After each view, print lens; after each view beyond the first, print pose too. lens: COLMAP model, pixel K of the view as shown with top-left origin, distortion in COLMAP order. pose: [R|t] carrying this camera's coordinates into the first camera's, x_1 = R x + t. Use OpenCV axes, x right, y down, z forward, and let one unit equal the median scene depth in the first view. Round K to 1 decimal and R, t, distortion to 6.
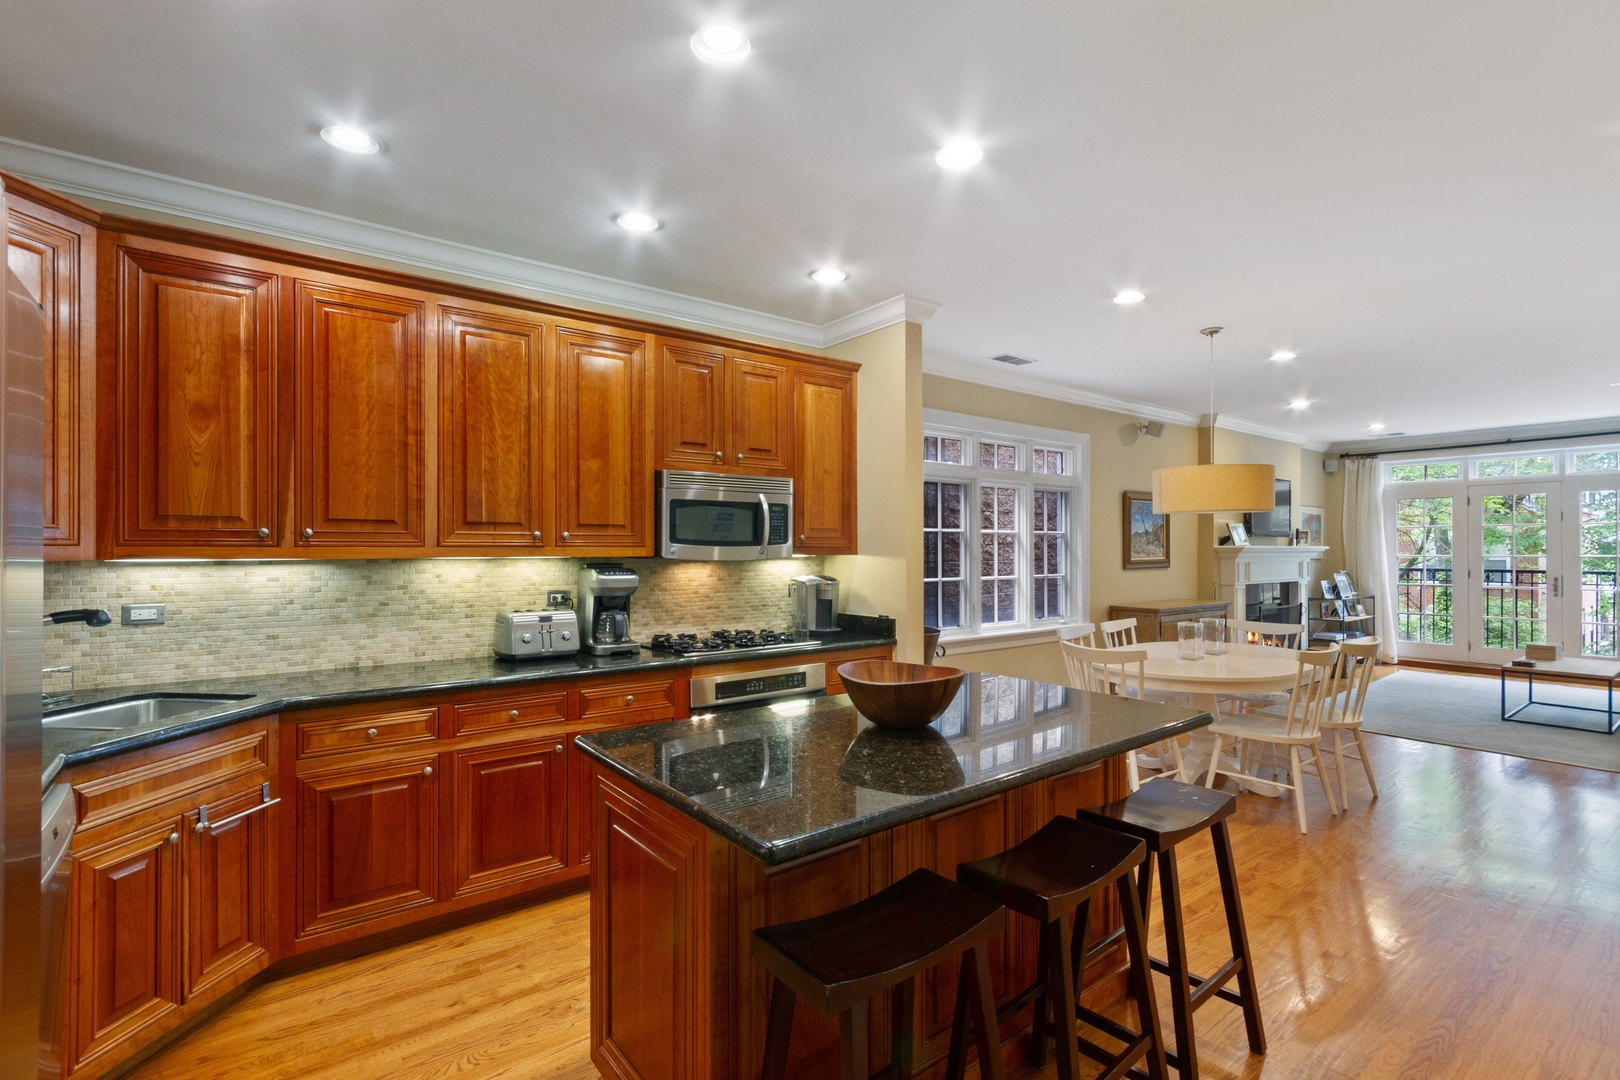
lens RADIAL K [[747.9, 0, 804.1], [0, 747.9, 548.2], [0, 0, 1]] dist [-0.002328, 0.002403]
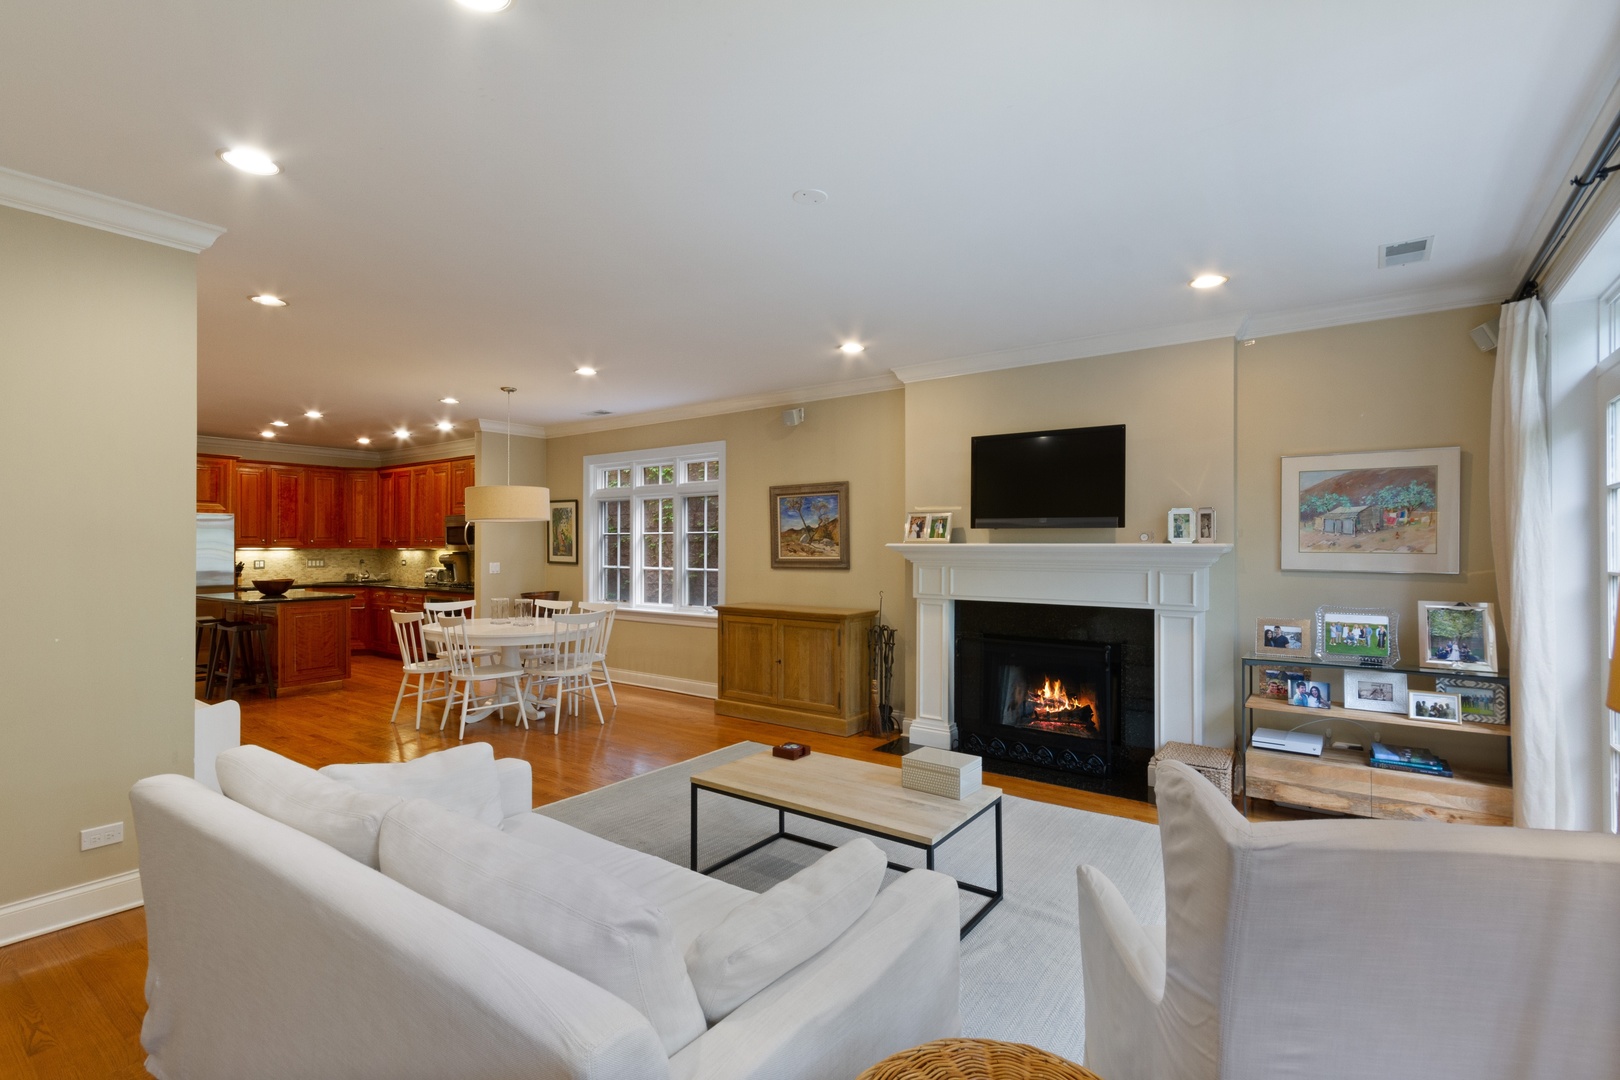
lens RADIAL K [[747.9, 0, 825.9], [0, 747.9, 538.8], [0, 0, 1]] dist [-0.002328, 0.002403]
pose [[0.289840, -0.009425, -0.957029, 1.619161], [-0.002328, 0.999942, -0.010553, 0.000336], [0.957072, 0.005287, 0.289801, 0.921778]]
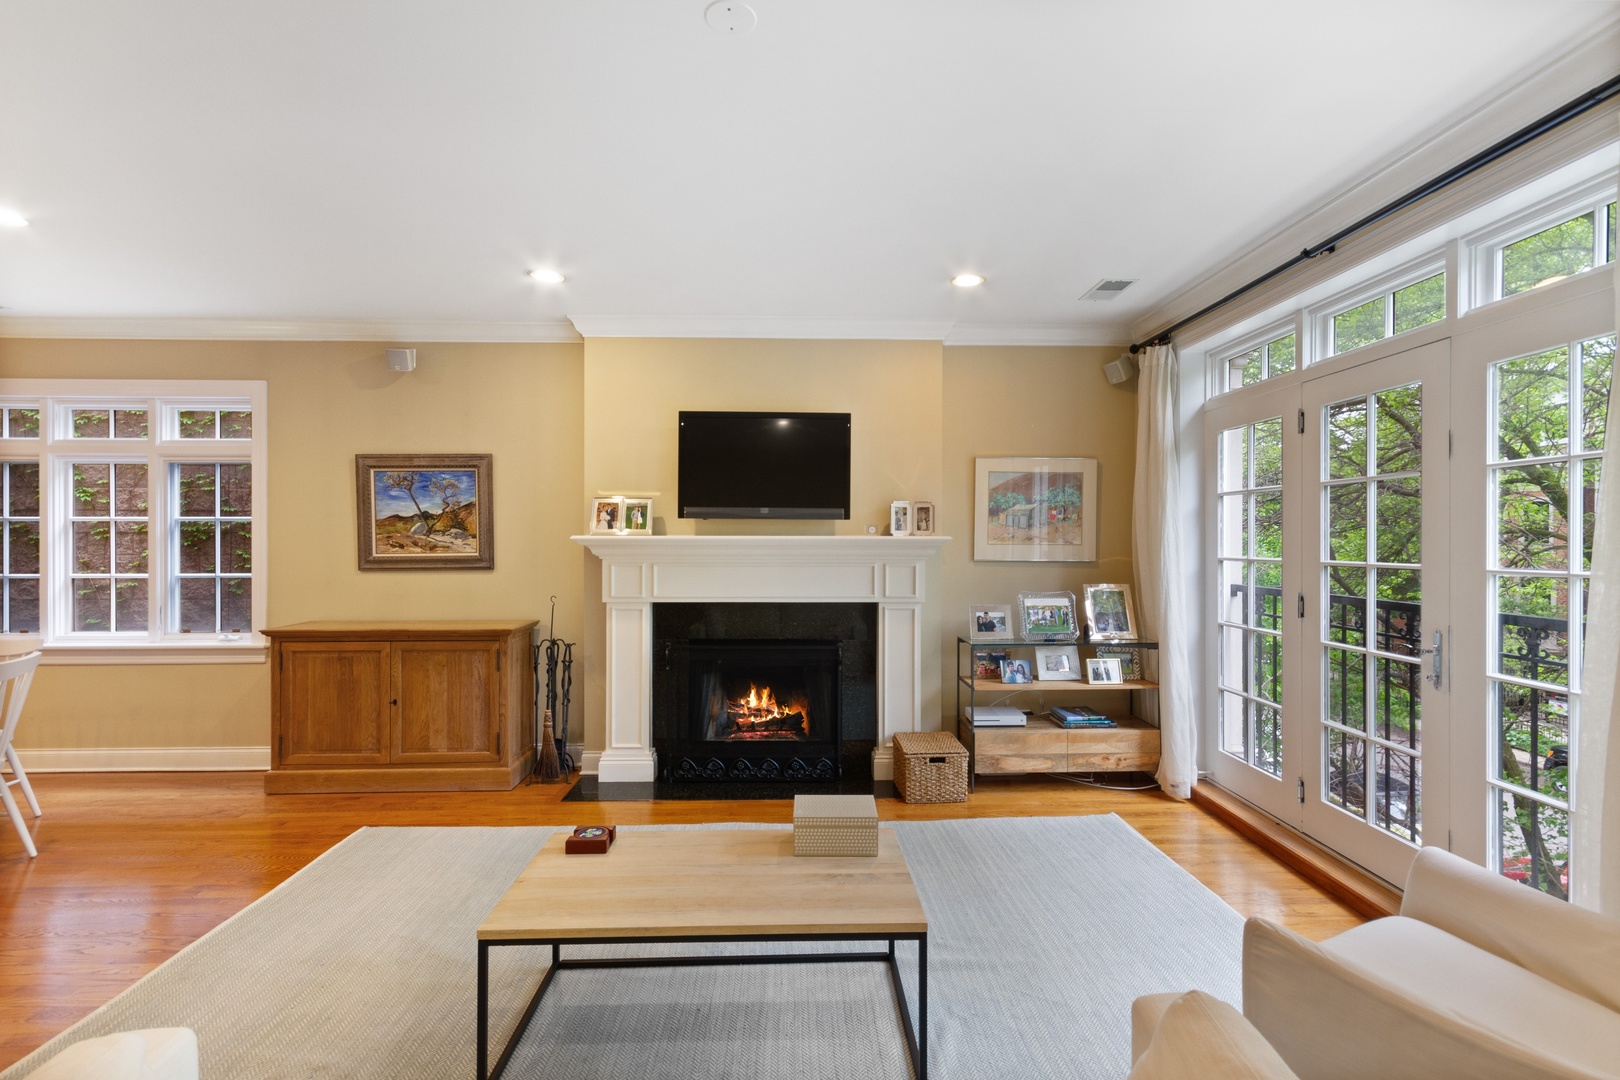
lens RADIAL K [[747.9, 0, 844.5], [0, 747.9, 537.8], [0, 0, 1]] dist [-0.002328, 0.002403]
pose [[0.813090, -0.002055, -0.582134, 1.395709], [-0.000951, 0.999988, -0.004858, 0.001743], [0.582137, 0.004504, 0.813078, 0.823535]]
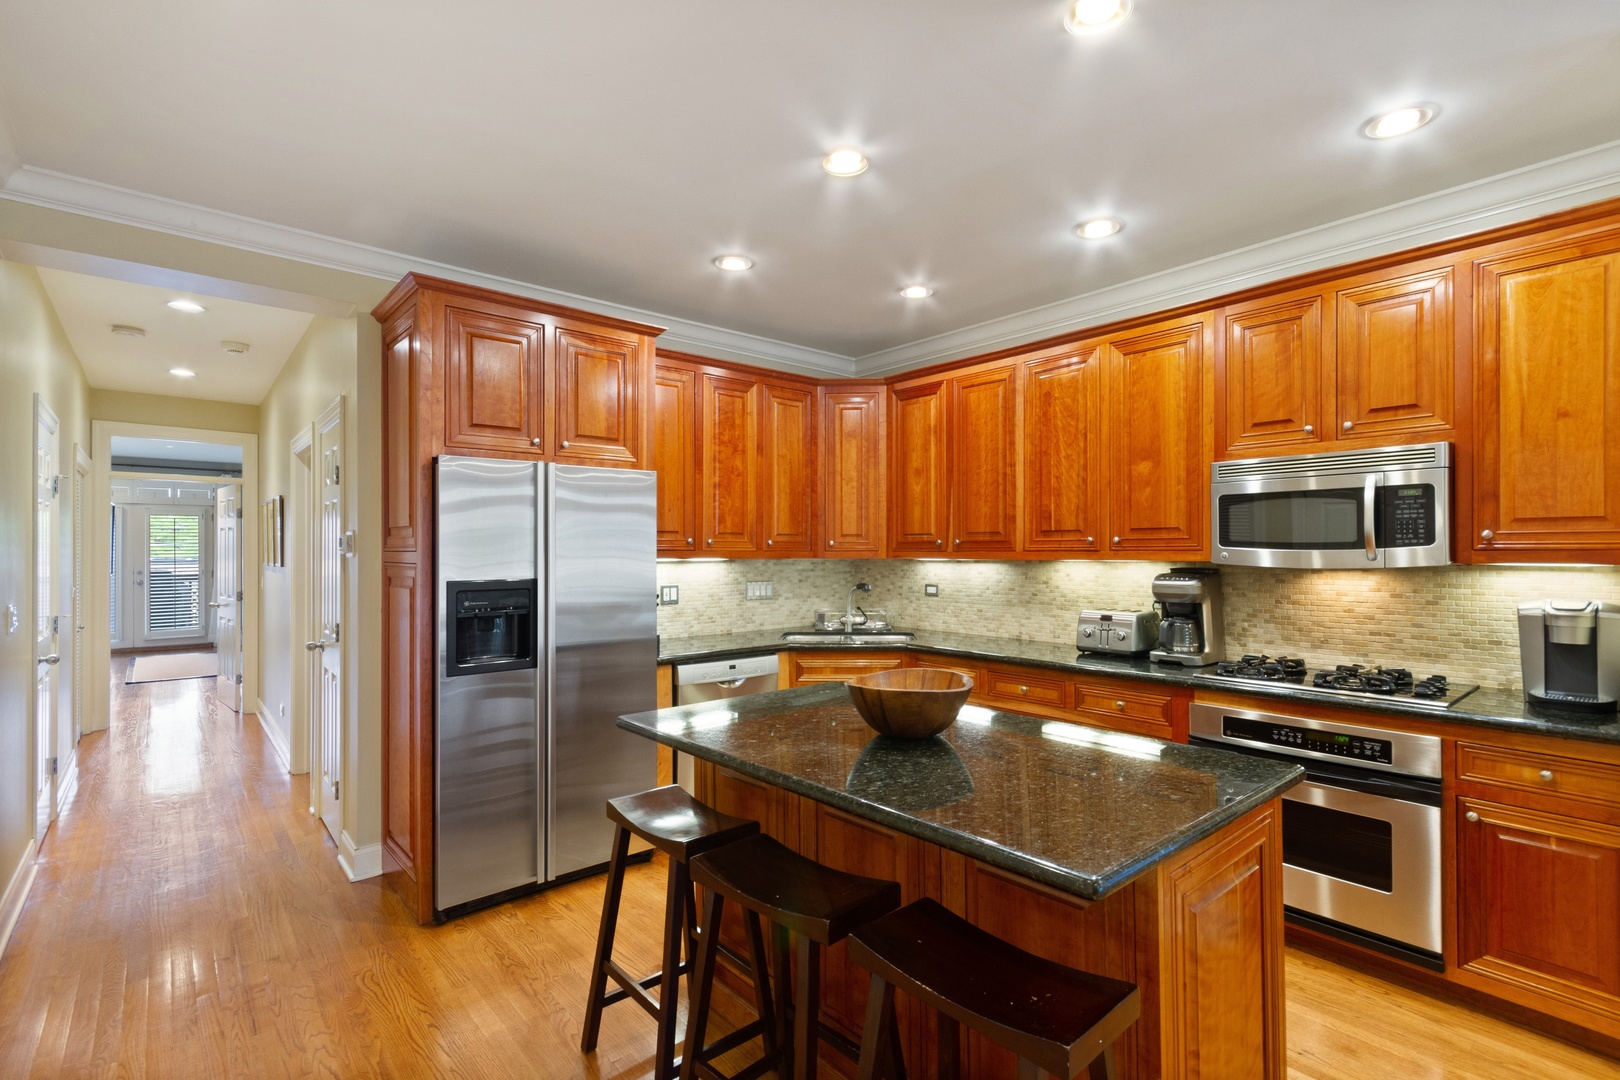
lens RADIAL K [[747.9, 0, 821.1], [0, 747.9, 546.4], [0, 0, 1]] dist [-0.002328, 0.002403]
pose [[0.064826, -0.007137, -0.997871, 0.400271], [0.000925, 0.999974, -0.007092, -0.000585], [0.997896, -0.000463, 0.064831, 0.295495]]
